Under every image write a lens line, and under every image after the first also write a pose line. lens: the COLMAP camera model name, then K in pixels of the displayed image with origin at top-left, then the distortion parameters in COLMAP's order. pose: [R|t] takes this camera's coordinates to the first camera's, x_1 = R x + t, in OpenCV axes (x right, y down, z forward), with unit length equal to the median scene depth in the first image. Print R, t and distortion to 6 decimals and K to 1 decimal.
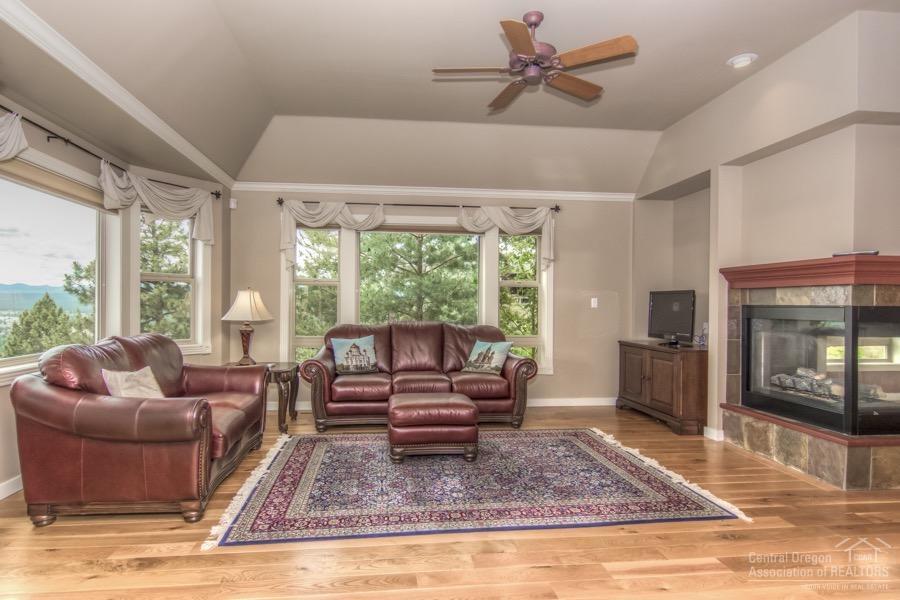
lens RADIAL K [[486.7, 0, 445.8], [0, 486.7, 301.7], [0, 0, 1]] dist [0.002406, 0.002512]
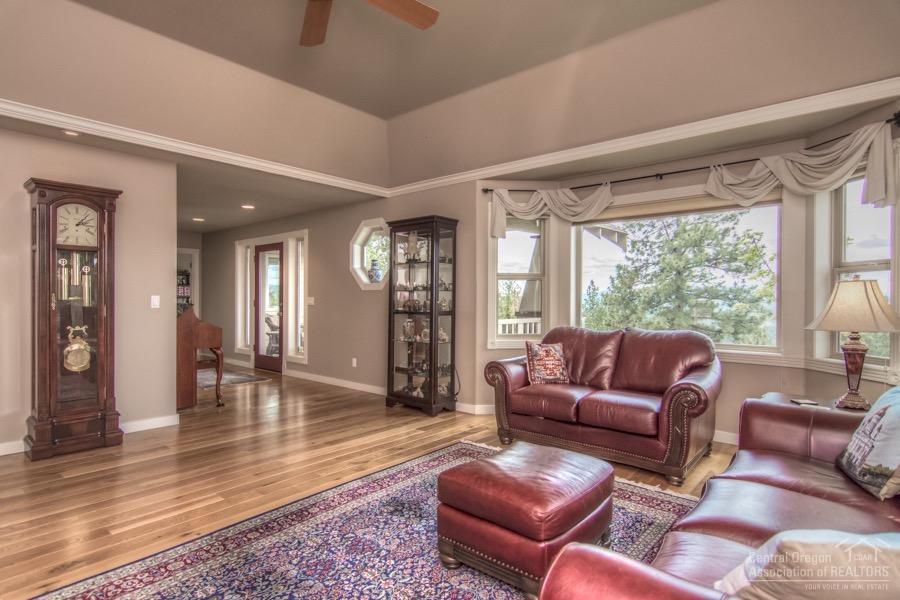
lens RADIAL K [[486.7, 0, 436.5], [0, 486.7, 305.5], [0, 0, 1]] dist [0.002406, 0.002512]
pose [[-0.764551, -0.000470, -0.644563, 0.415486], [-0.002943, 0.999992, 0.002762, 0.011561], [0.644556, 0.004008, -0.764546, 1.350159]]
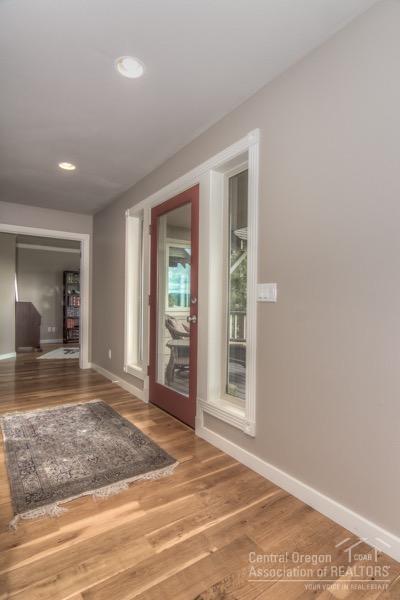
lens RADIAL K [[324.5, 0, 200.0], [0, 324.5, 300.2], [0, 0, 1]] dist [0.002406, 0.002512]
pose [[-0.893351, -0.005479, -0.449327, 0.277094], [-0.004254, 0.999984, -0.003735, 0.012523], [0.449340, -0.001425, -0.893360, 0.986991]]
